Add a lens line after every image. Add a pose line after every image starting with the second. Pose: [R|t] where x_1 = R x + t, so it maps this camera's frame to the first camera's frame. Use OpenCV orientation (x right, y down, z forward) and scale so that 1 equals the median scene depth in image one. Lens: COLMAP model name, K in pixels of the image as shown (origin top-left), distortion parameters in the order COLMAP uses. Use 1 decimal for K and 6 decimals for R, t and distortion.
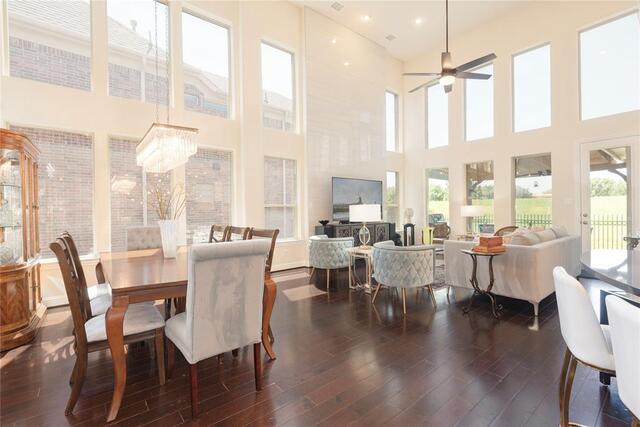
lens RADIAL K [[285.2, 0, 320.0], [0, 285.2, 213.5], [0, 0, 1]] dist [0.024118, -0.019621]
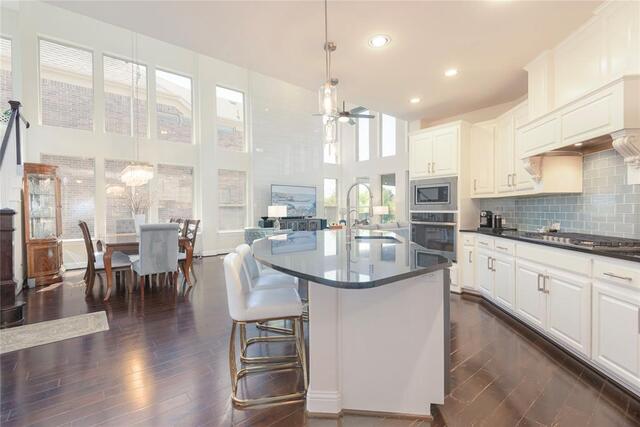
lens RADIAL K [[285.2, 0, 320.0], [0, 285.2, 213.5], [0, 0, 1]] dist [0.024118, -0.019621]
pose [[0.999947, 0.004665, 0.009148, 0.264013], [-0.004711, 0.999977, 0.004977, 0.001205], [-0.009125, -0.005020, 0.999946, -0.360039]]
